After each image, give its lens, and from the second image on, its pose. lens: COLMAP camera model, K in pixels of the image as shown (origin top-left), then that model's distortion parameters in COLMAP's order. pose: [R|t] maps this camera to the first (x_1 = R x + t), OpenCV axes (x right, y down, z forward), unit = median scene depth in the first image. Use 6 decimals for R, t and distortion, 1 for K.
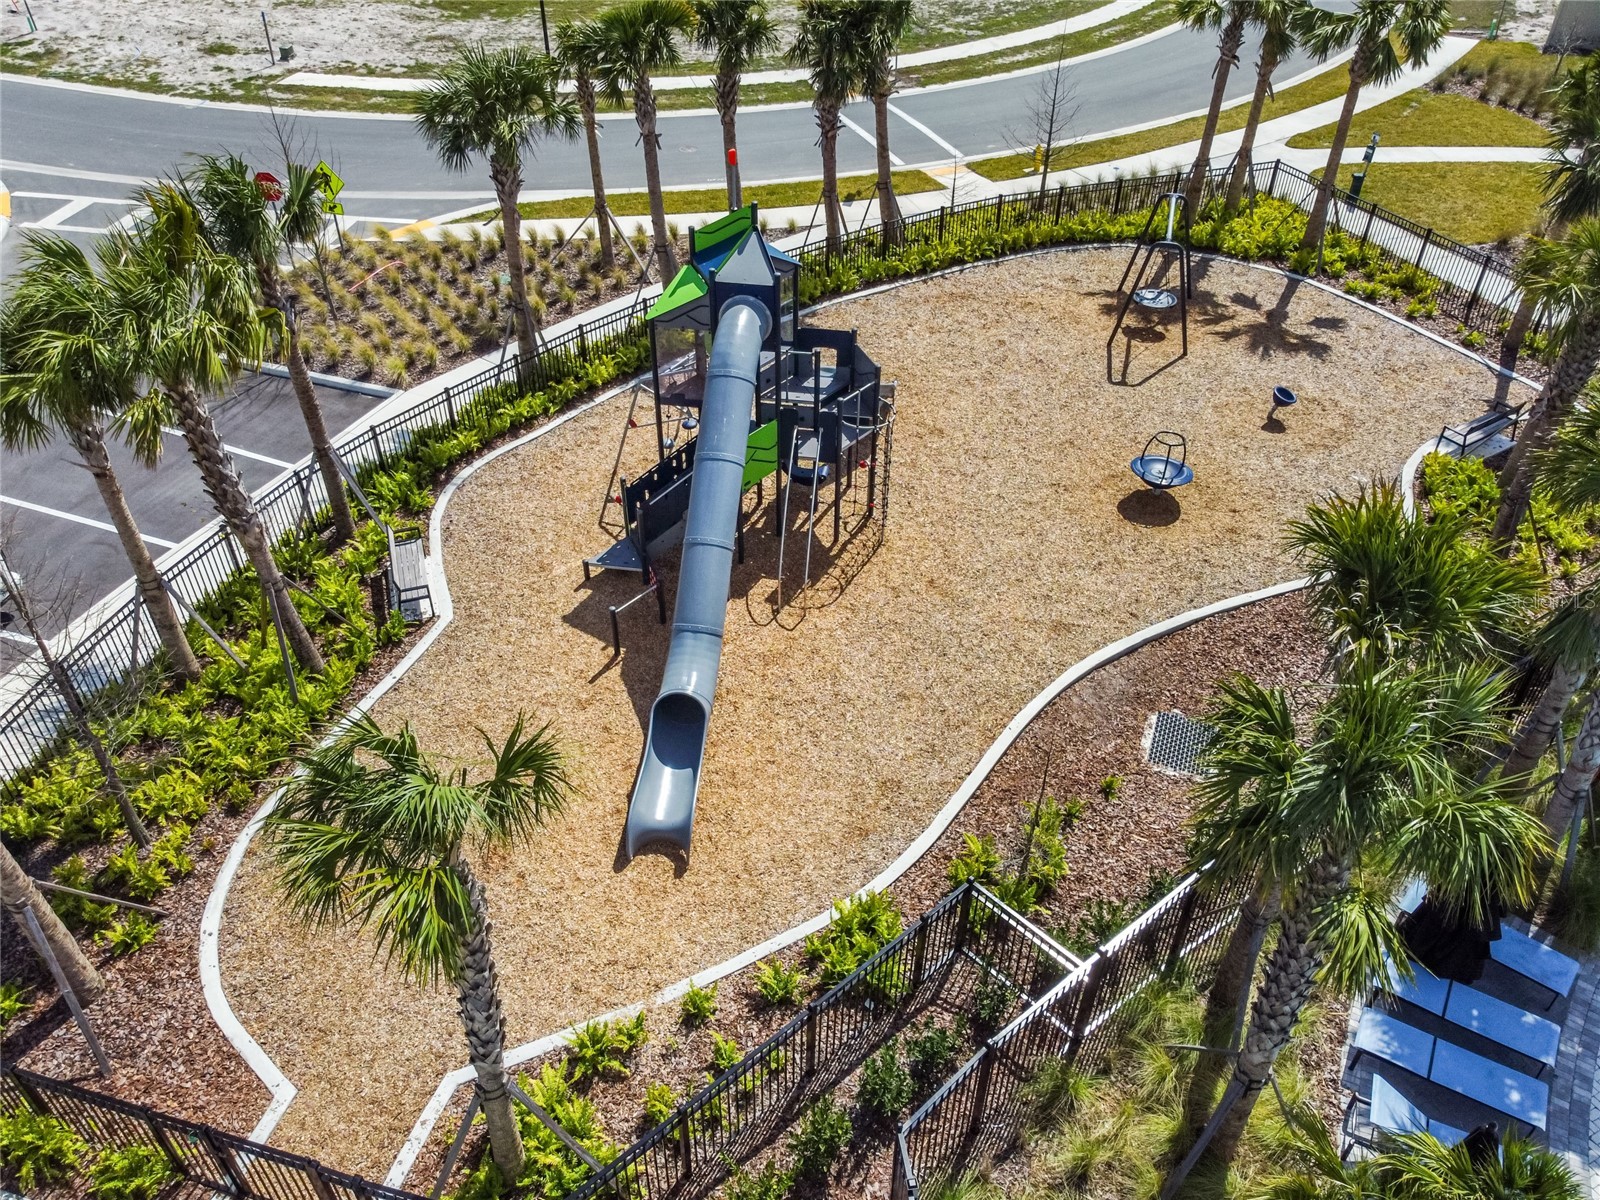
lens RADIAL K [[1286.5, 0, 851.0], [0, 1286.5, 636.1], [0, 0, 1]] dist [0.020166, -0.005641]
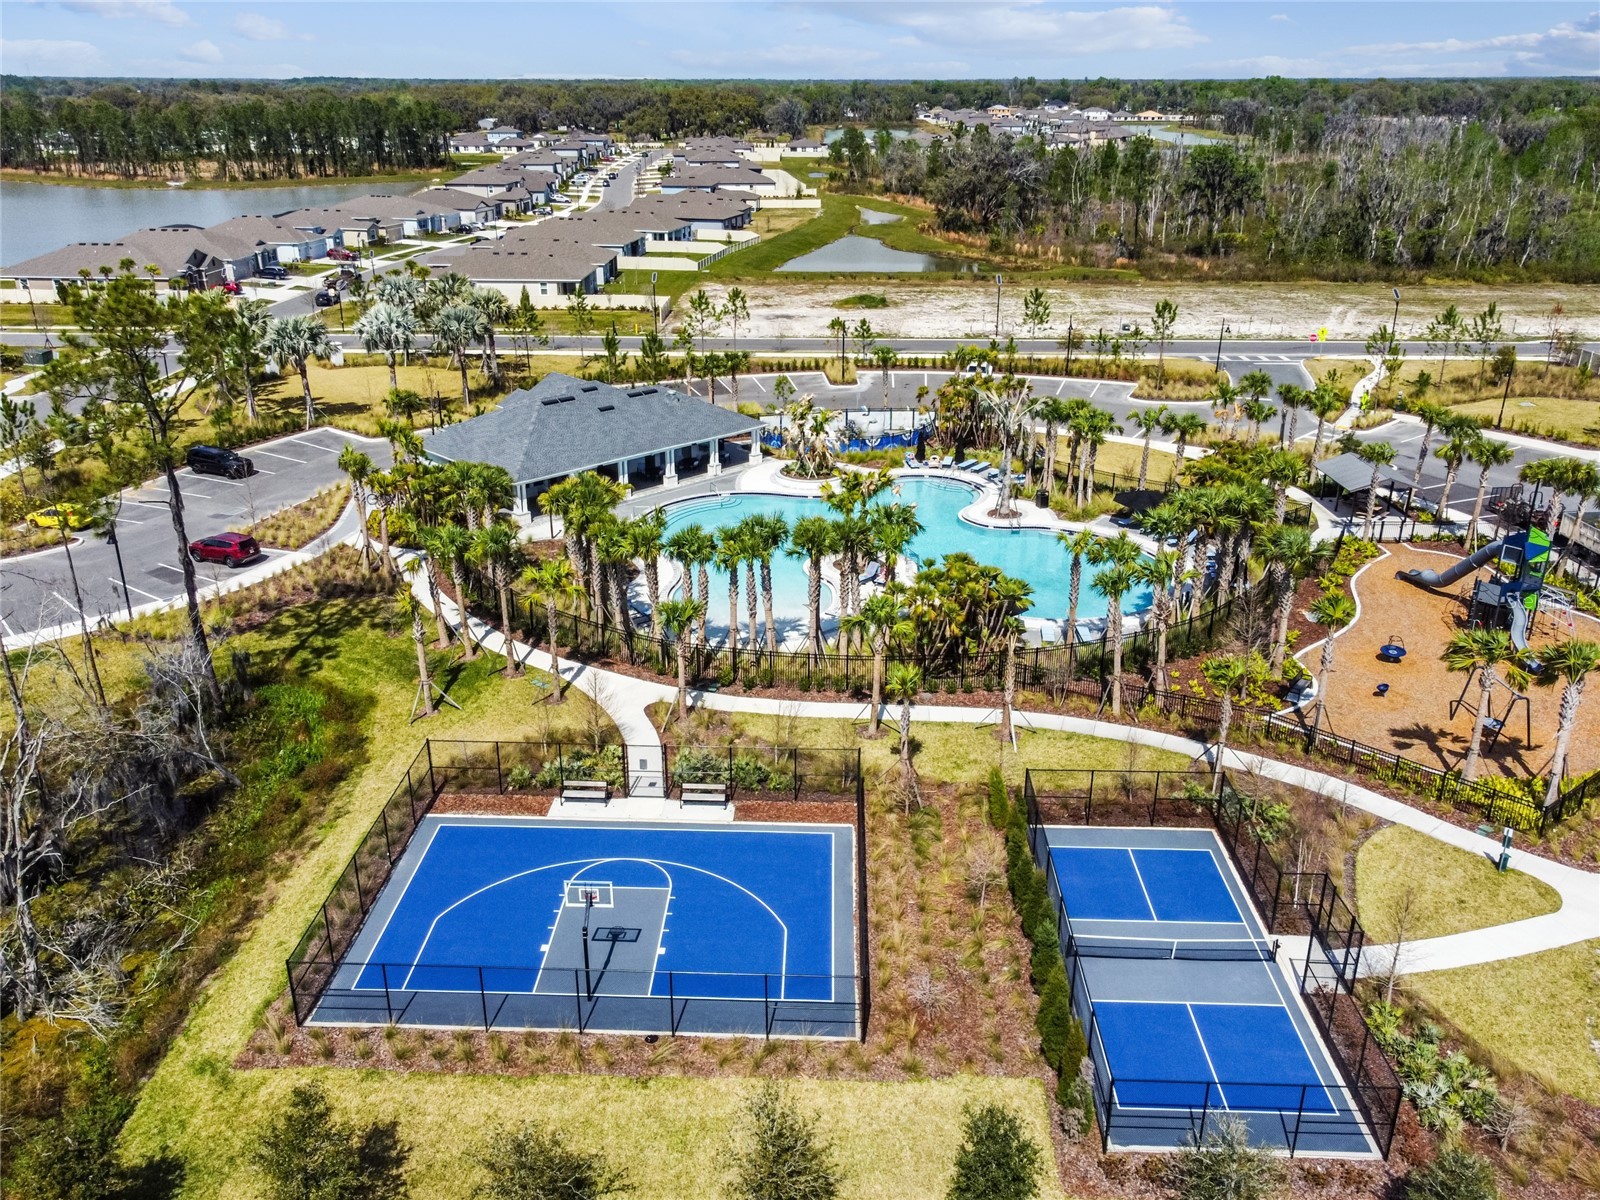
lens RADIAL K [[1286.5, 0, 798.7], [0, 1286.5, 593.2], [0, 0, 1]] dist [0.020166, -0.005641]
pose [[-0.948371, 0.118119, -0.294347, 1.676736], [-0.195041, 0.514634, 0.834932, -1.686857], [0.250103, 0.849235, -0.465026, 1.457382]]
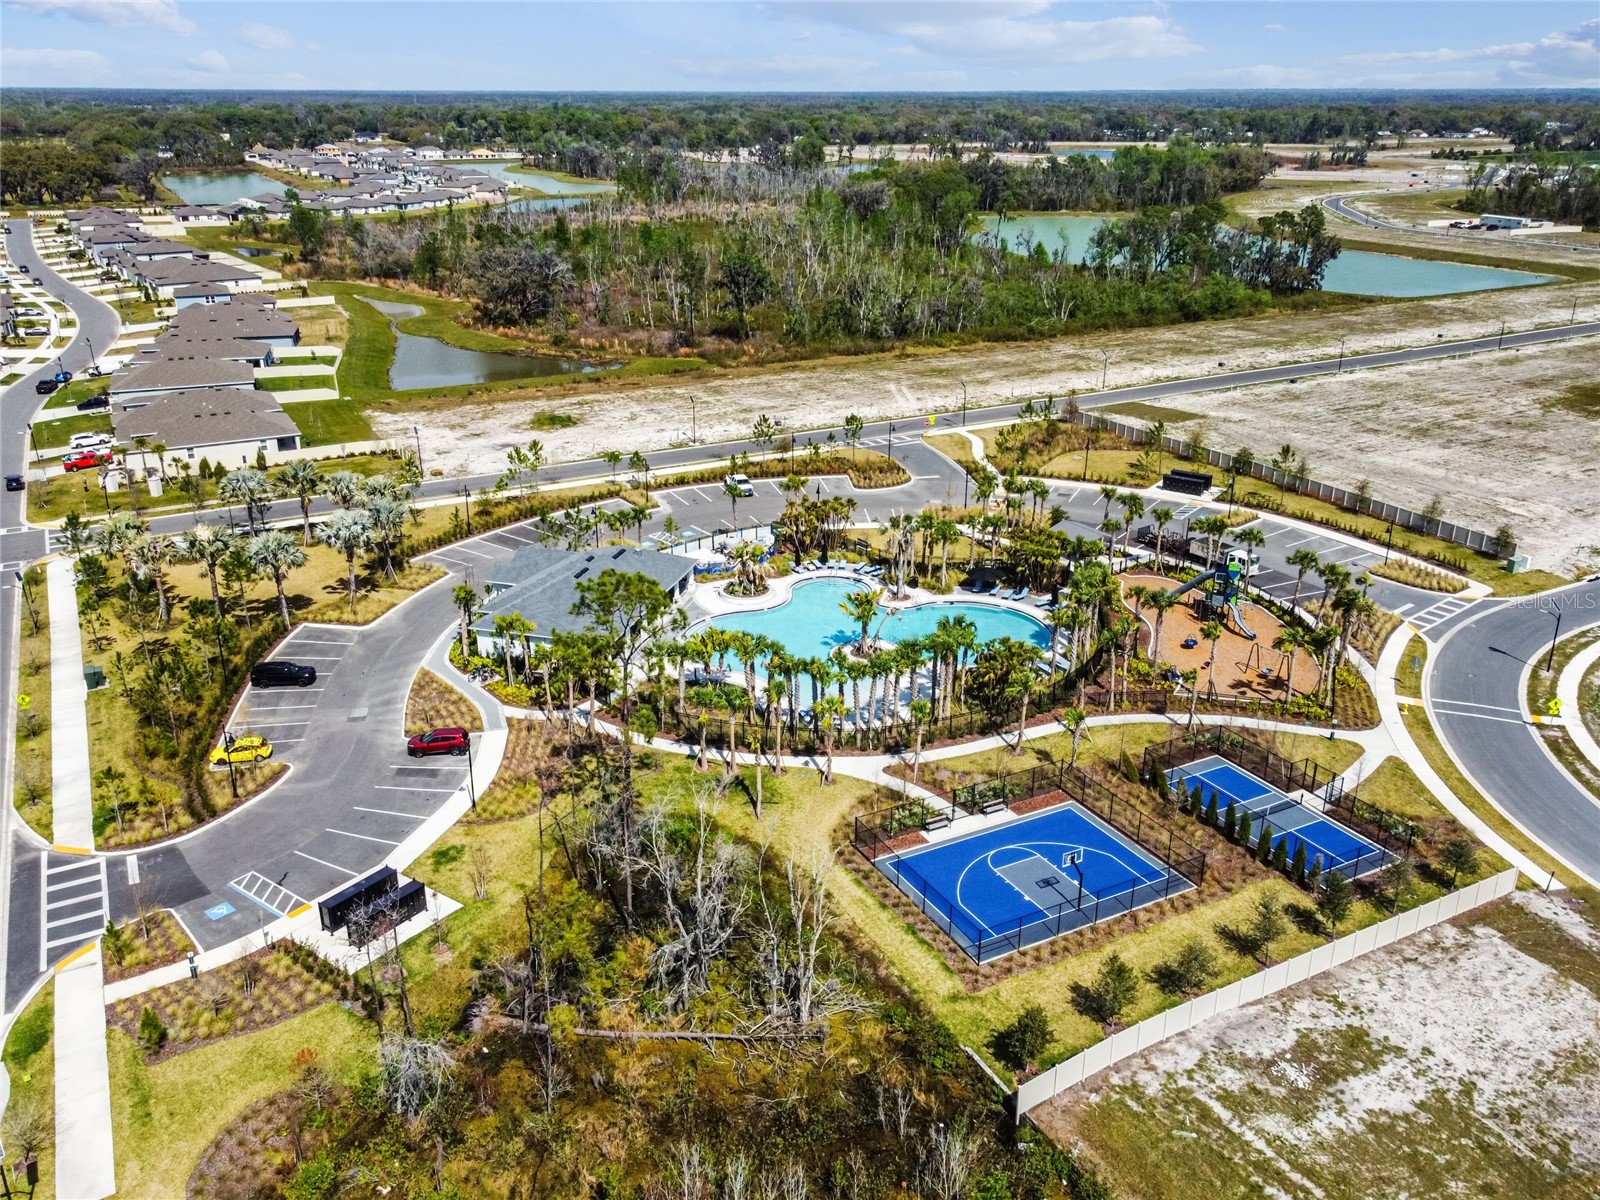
lens RADIAL K [[1286.5, 0, 795.8], [0, 1286.5, 594.8], [0, 0, 1]] dist [0.020166, -0.005641]
pose [[-0.662904, 0.273437, -0.696987, 3.494212], [-0.461673, 0.583587, 0.668045, -2.145927], [0.589421, 0.764629, -0.260624, 1.009030]]
